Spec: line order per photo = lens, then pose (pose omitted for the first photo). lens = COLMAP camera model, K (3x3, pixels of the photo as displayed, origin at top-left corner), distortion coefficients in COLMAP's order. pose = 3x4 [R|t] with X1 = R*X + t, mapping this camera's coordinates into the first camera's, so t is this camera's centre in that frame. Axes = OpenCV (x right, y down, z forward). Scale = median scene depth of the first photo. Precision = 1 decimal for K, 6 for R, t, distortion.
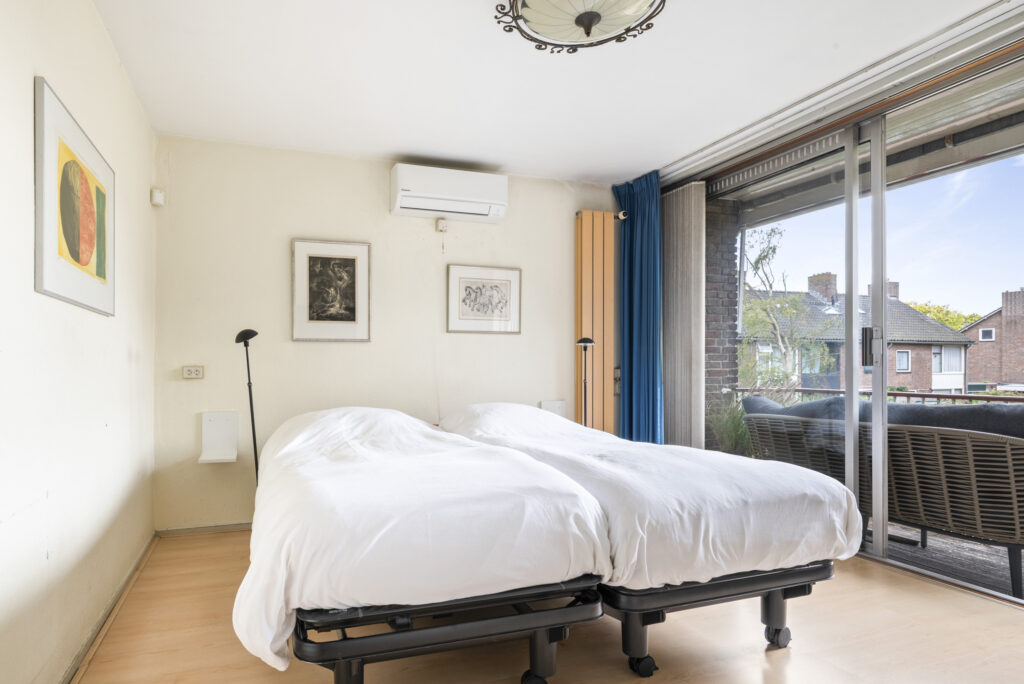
lens RADIAL K [[508.7, 0, 493.1], [0, 508.7, 363.5], [0, 0, 1]] dist [-0.001216, -0.000180]
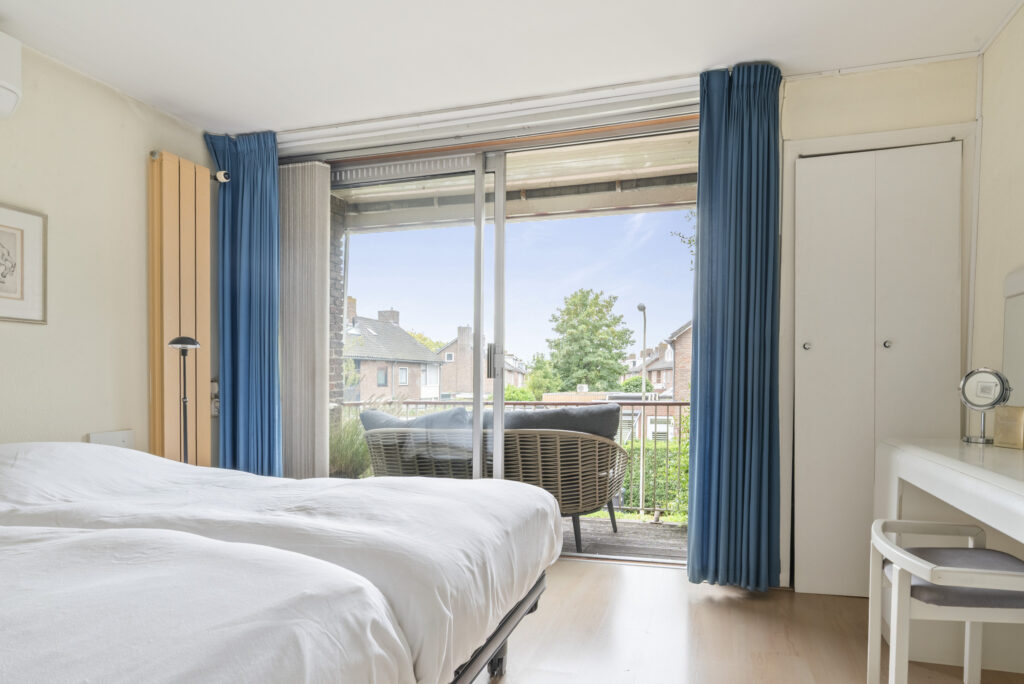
lens RADIAL K [[516.0, 0, 513.9], [0, 516.0, 392.8], [0, 0, 1]] dist [-0.001953, -0.000591]
pose [[0.624495, -0.019389, 0.780788, -0.084890], [-0.003597, 0.999610, 0.027700, 0.004068], [-0.781020, -0.020106, 0.624182, 0.208101]]
